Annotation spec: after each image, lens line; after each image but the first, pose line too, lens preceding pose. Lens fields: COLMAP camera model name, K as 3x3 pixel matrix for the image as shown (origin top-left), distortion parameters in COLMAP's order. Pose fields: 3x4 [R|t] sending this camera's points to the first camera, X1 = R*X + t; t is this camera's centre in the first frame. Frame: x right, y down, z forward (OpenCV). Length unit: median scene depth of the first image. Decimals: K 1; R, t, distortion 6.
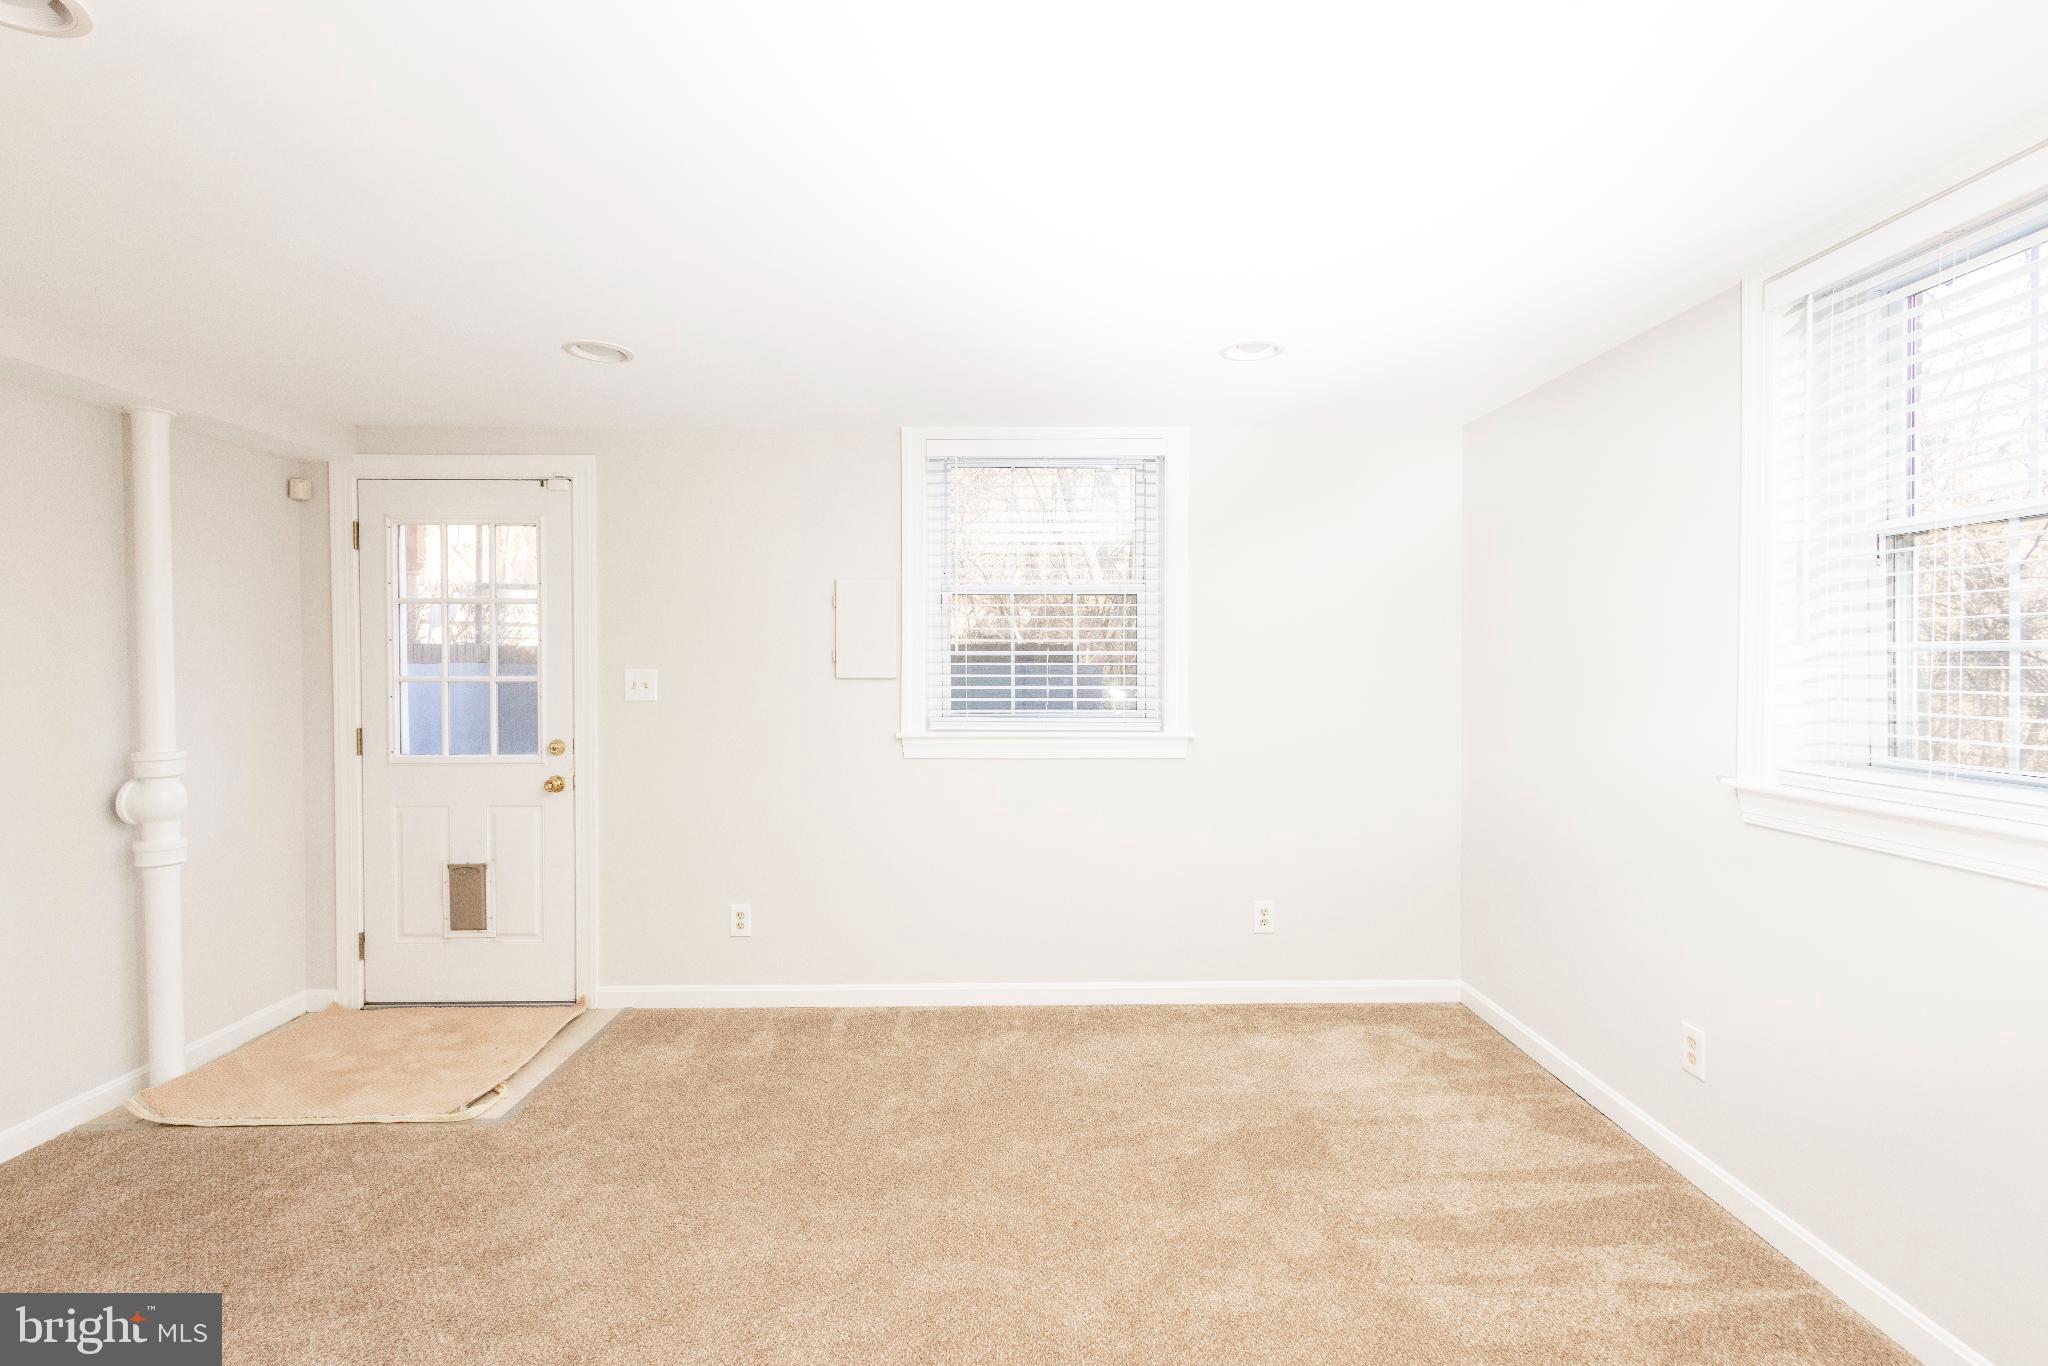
lens RADIAL K [[937.1, 0, 1009.1], [0, 937.1, 684.2], [0, 0, 1]] dist [-0.000262, -0.001390]
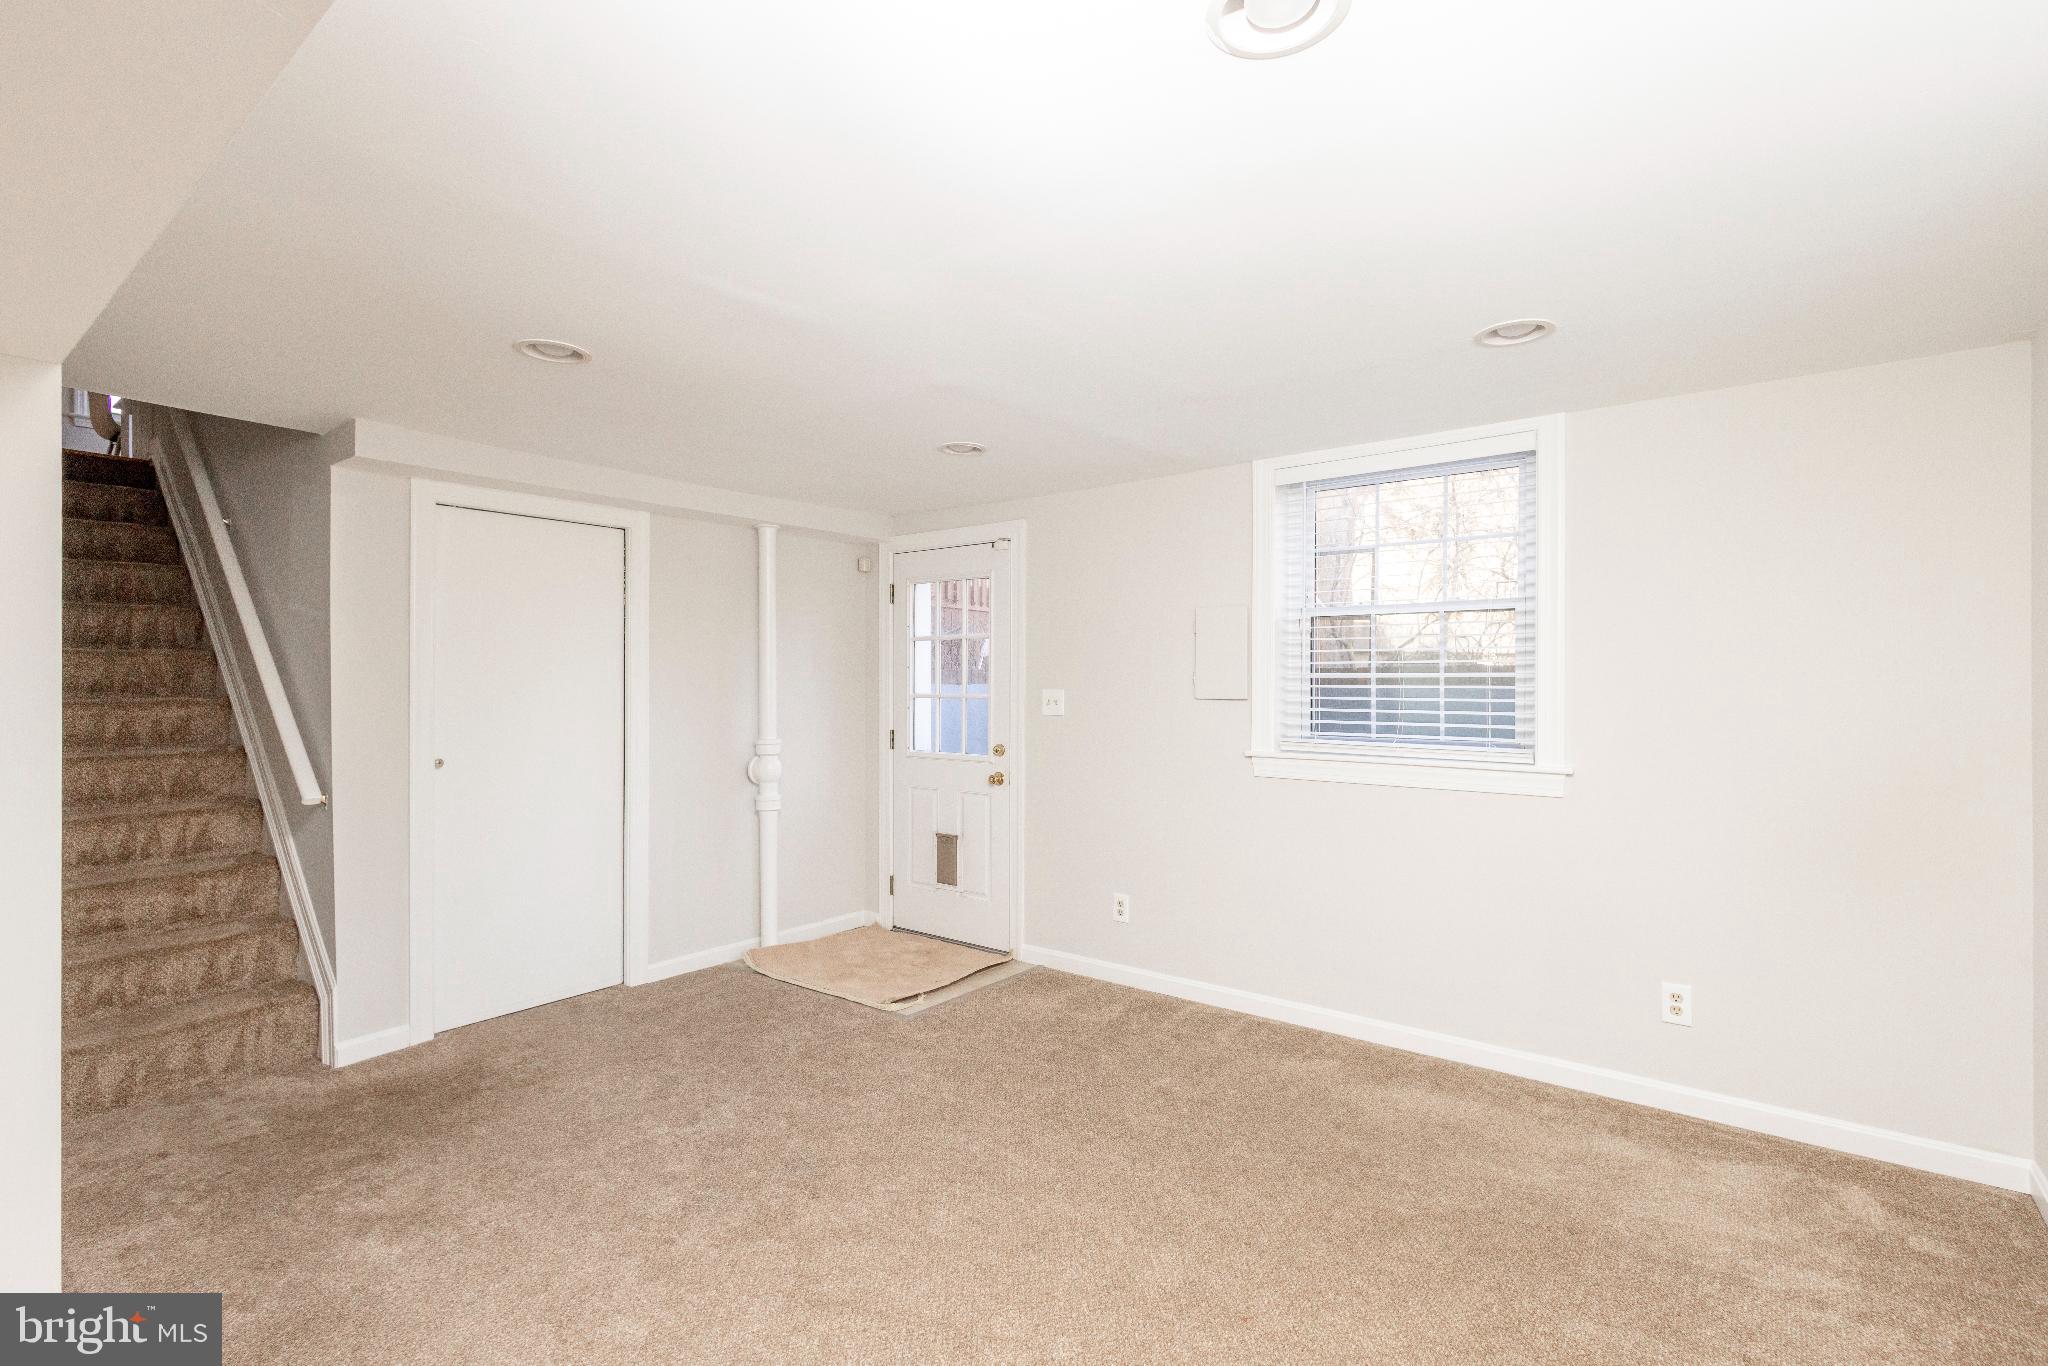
lens RADIAL K [[937.1, 0, 1009.1], [0, 937.1, 684.2], [0, 0, 1]] dist [-0.000262, -0.001390]
pose [[0.776738, 0.003121, -0.629817, 0.337847], [-0.018313, 0.999677, -0.017631, 0.000160], [0.629558, 0.025229, 0.776544, 0.013330]]
